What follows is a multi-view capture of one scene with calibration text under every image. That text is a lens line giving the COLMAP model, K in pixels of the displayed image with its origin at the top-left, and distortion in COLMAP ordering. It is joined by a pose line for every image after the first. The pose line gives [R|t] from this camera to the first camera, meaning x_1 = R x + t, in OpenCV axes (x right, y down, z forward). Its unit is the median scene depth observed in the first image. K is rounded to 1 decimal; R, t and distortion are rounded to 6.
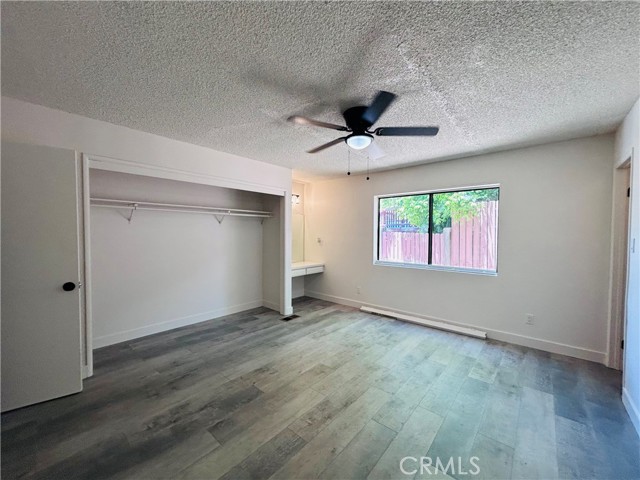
lens RADIAL K [[258.2, 0, 319.0], [0, 258.2, 240.4], [0, 0, 1]] dist [0.001044, 0.000173]
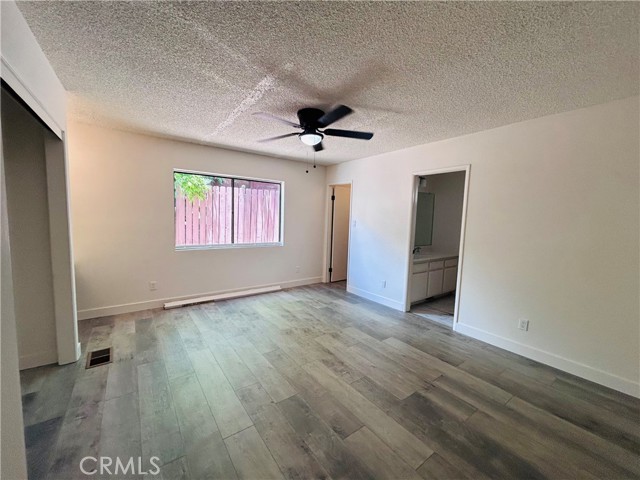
lens RADIAL K [[258.2, 0, 319.0], [0, 258.2, 240.4], [0, 0, 1]] dist [0.001044, 0.000173]
pose [[0.223916, -0.090688, 0.970380, -0.665670], [-0.001263, 0.995634, 0.093340, -0.026537], [-0.974608, -0.022126, 0.222824, 0.469359]]
